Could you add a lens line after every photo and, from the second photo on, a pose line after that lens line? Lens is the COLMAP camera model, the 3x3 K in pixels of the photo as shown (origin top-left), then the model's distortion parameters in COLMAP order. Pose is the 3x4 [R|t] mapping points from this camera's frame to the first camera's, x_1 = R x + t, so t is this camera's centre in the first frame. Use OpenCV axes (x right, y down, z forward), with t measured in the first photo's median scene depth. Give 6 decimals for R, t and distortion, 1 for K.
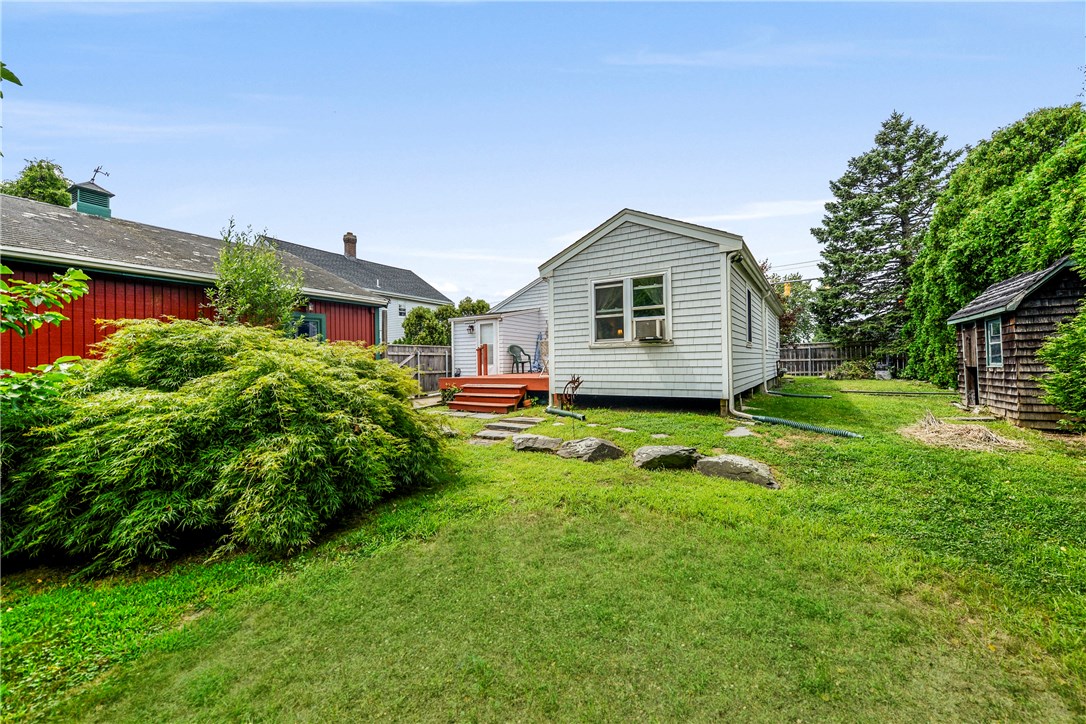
lens RADIAL K [[431.5, 0, 544.3], [0, 431.5, 359.7], [0, 0, 1]] dist [0.000283, -0.000011]
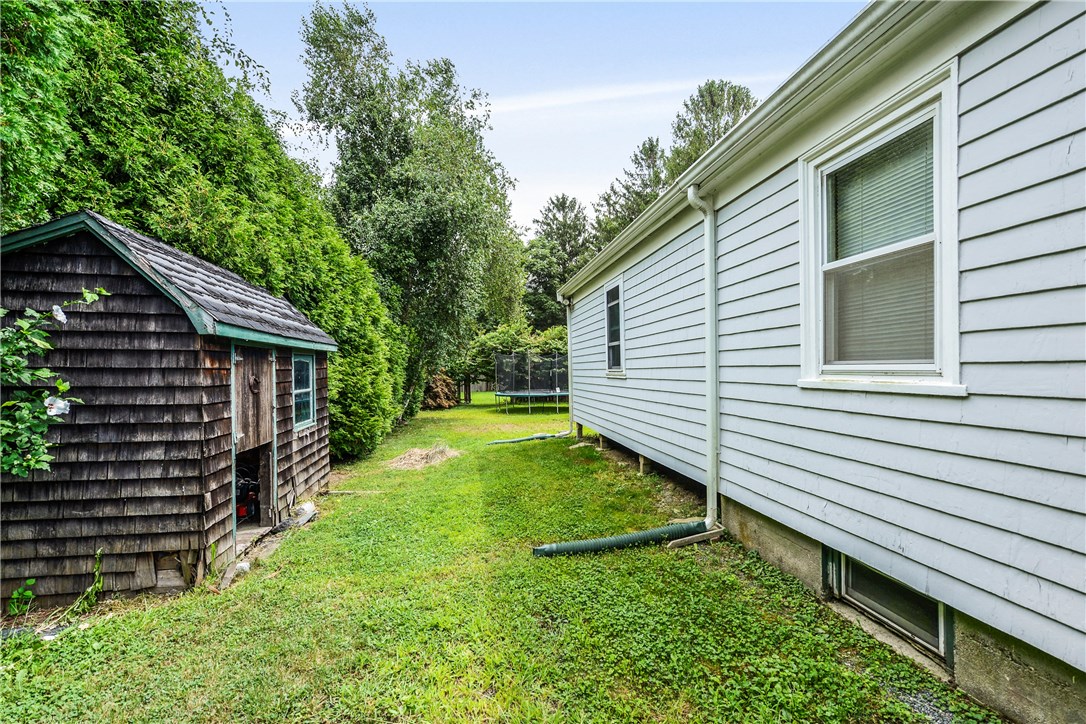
lens RADIAL K [[480.2, 0, 546.3], [0, 480.2, 366.4], [0, 0, 1]] dist [0.000455, 0.000193]
pose [[-0.754804, 0.009043, -0.655888, 1.084715], [0.013030, 0.999914, -0.001210, -0.062529], [0.655821, -0.009460, -0.754857, 1.563317]]
